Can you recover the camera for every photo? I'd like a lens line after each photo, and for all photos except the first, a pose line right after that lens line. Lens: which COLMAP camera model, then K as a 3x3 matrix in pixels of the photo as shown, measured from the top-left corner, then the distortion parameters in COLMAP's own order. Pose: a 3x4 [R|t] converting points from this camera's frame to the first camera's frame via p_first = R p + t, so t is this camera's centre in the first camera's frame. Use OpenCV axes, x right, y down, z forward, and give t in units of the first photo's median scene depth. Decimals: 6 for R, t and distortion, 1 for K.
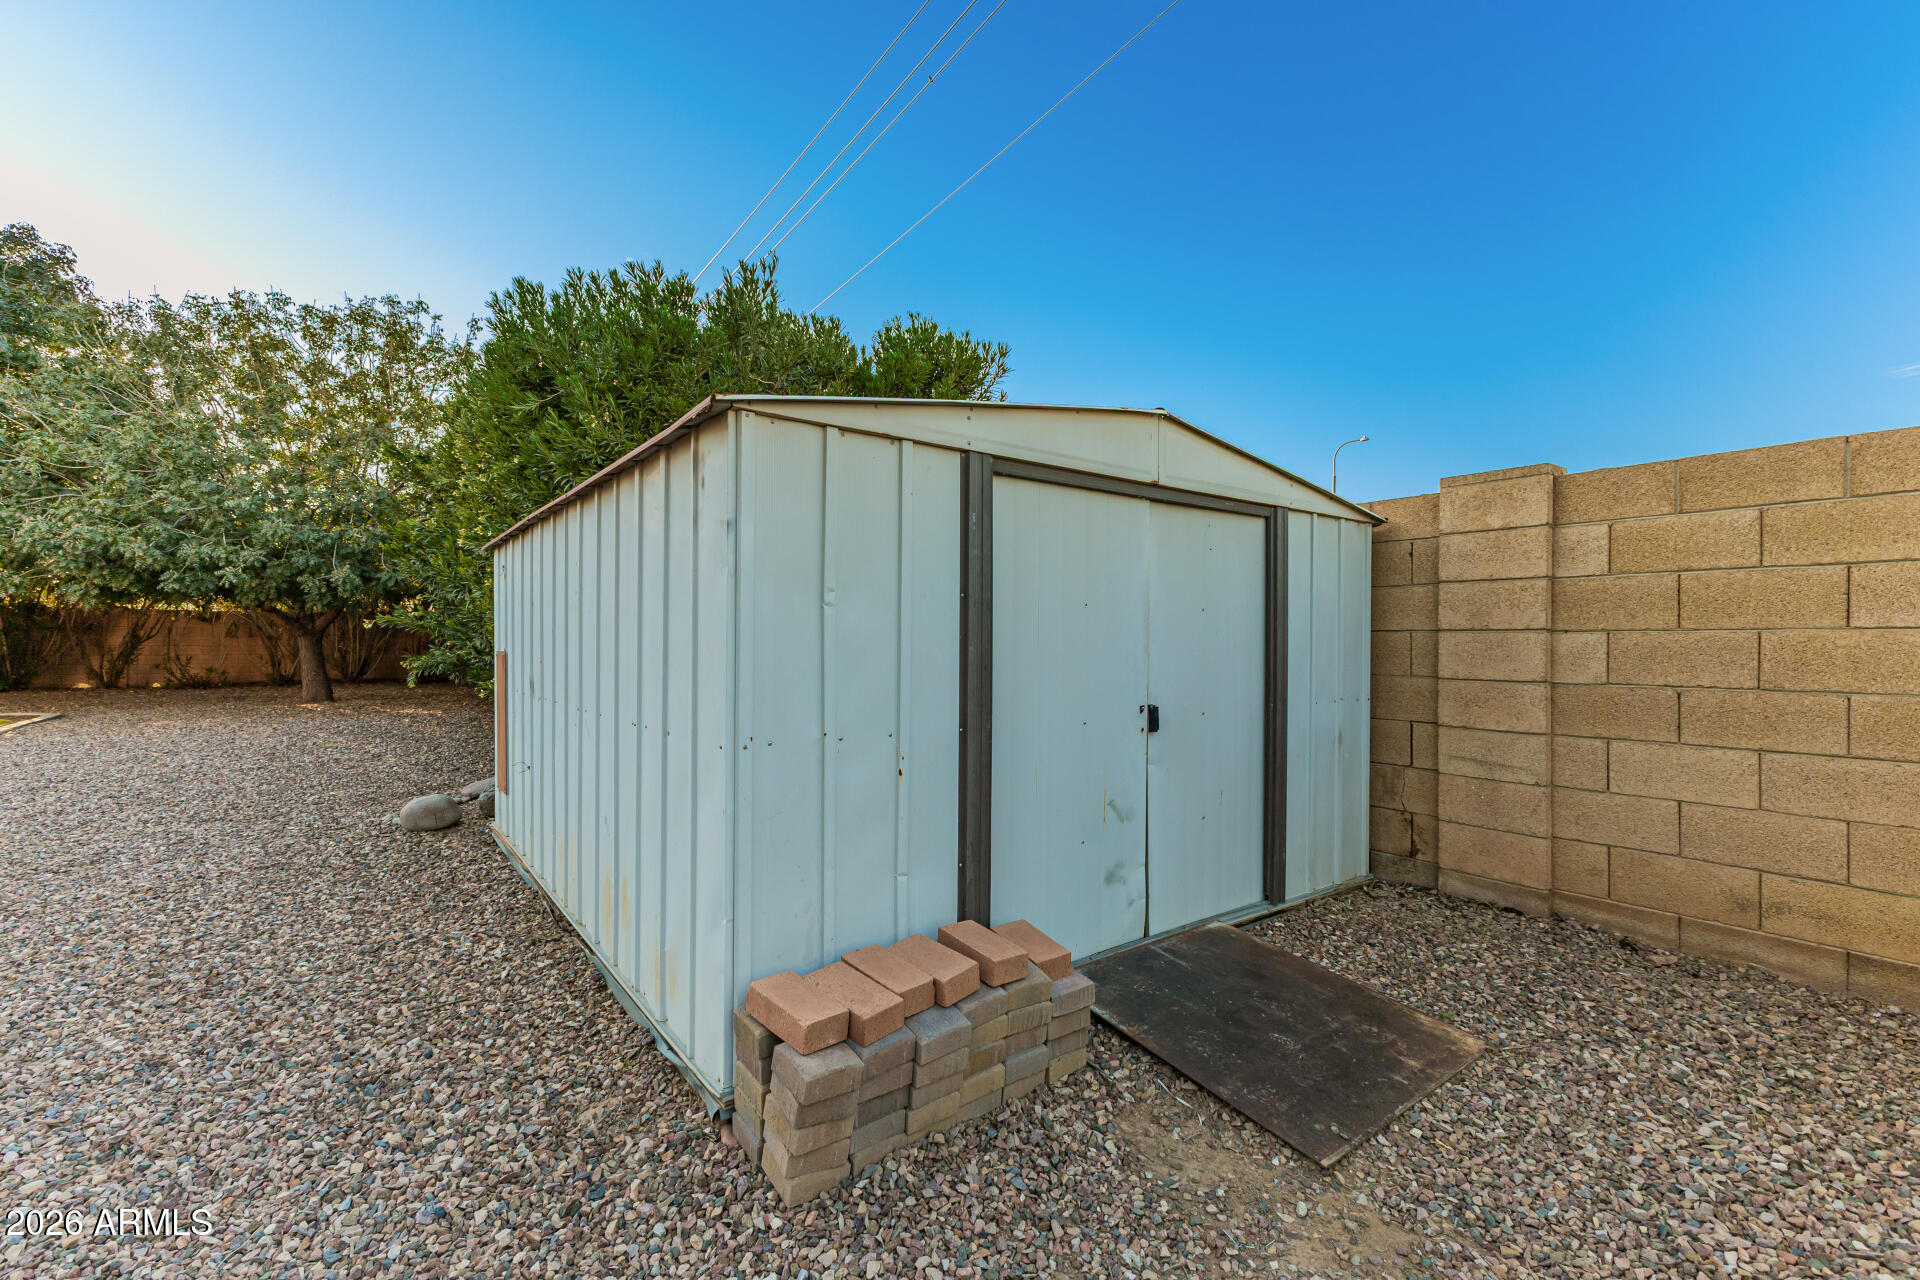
lens RADIAL K [[817.4, 0, 960.0], [0, 817.4, 640.0], [0, 0, 1]] dist [0.010146, -0.005288]
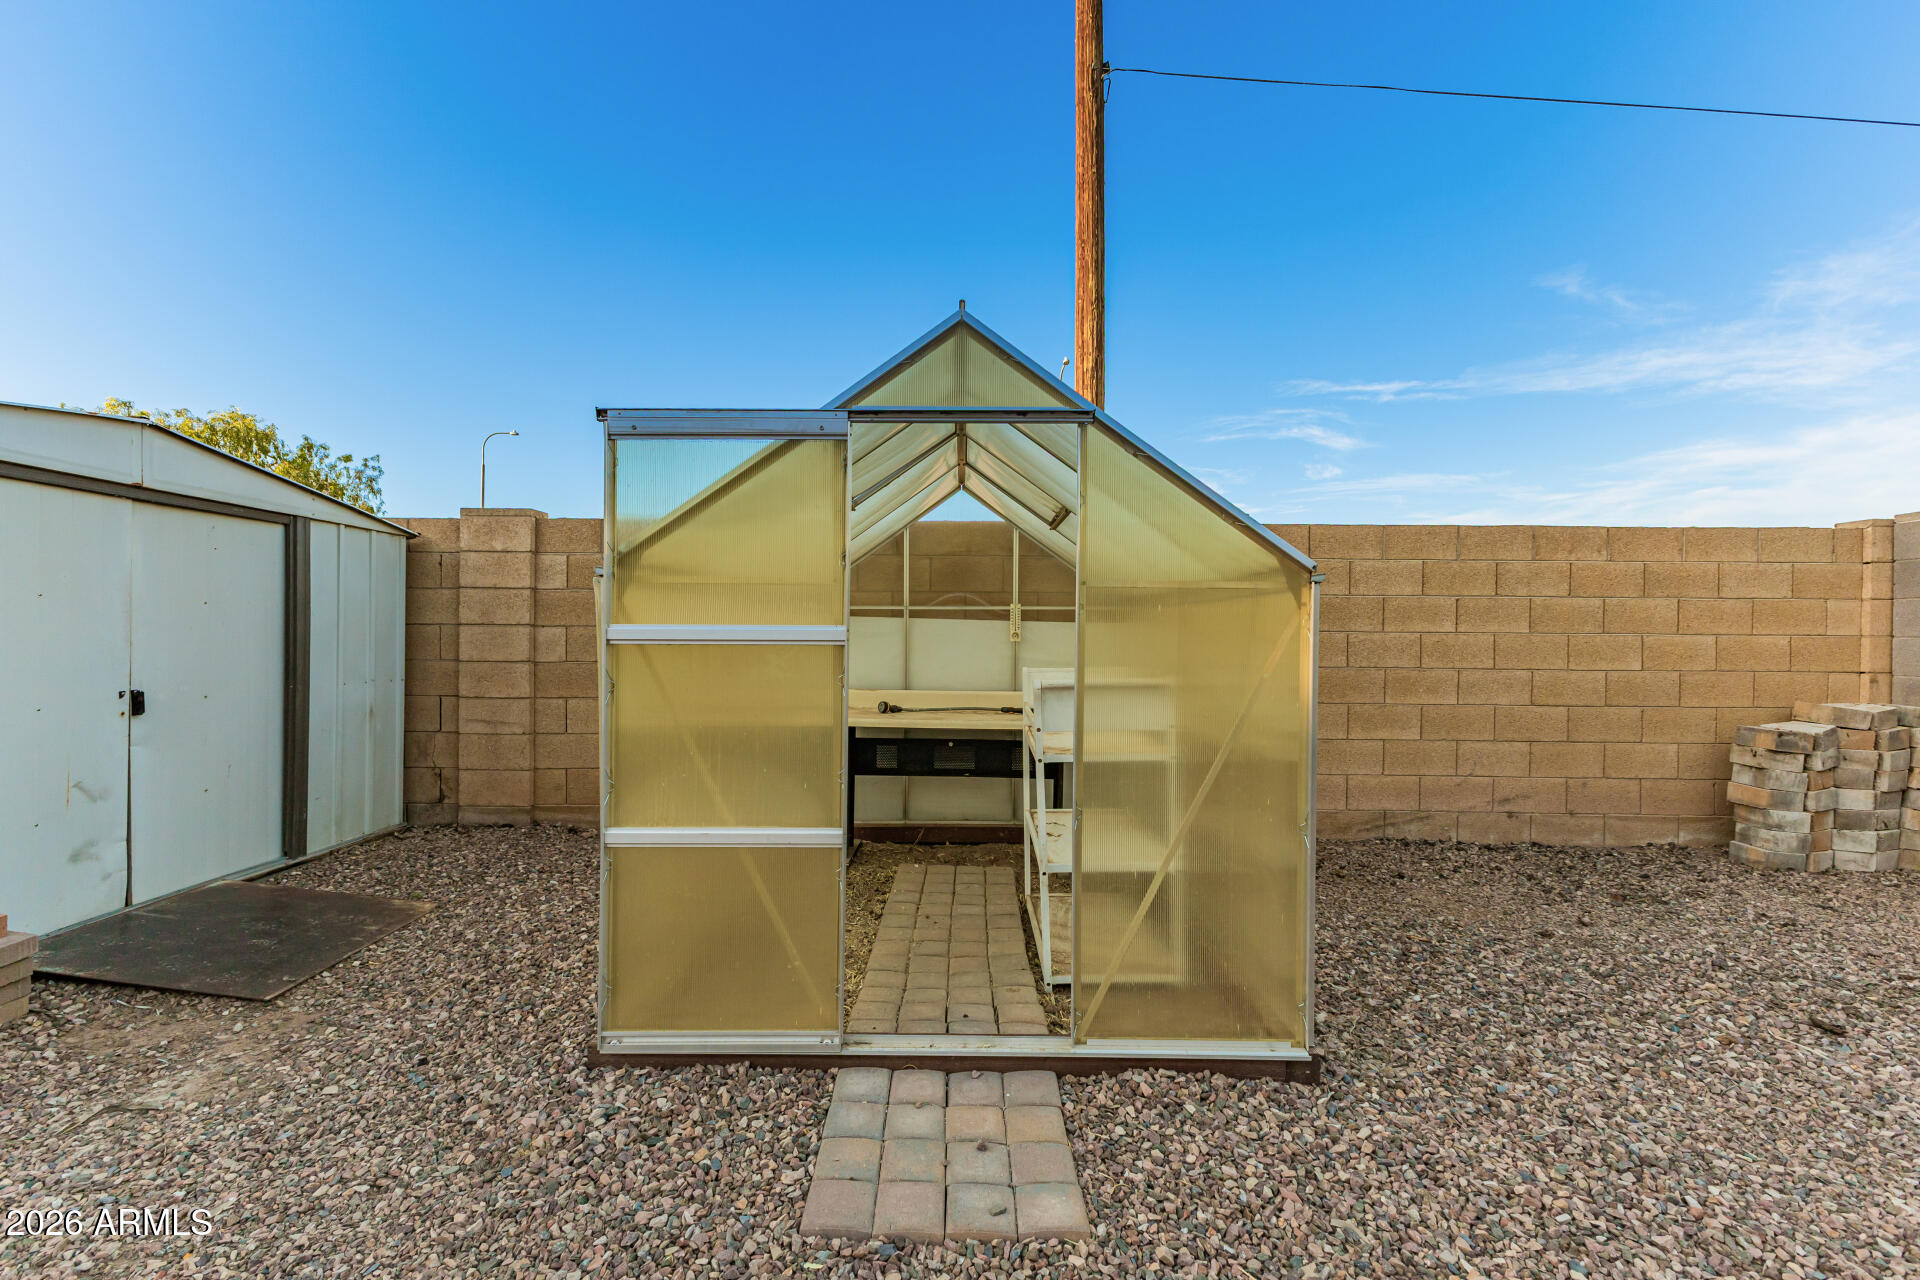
lens RADIAL K [[817.4, 0, 960.0], [0, 817.4, 640.0], [0, 0, 1]] dist [0.010146, -0.005288]
pose [[0.591464, -0.002386, 0.806328, 0.004132], [-0.004863, 0.999967, 0.006526, 0.000789], [-0.806317, -0.007781, 0.591432, -0.456005]]
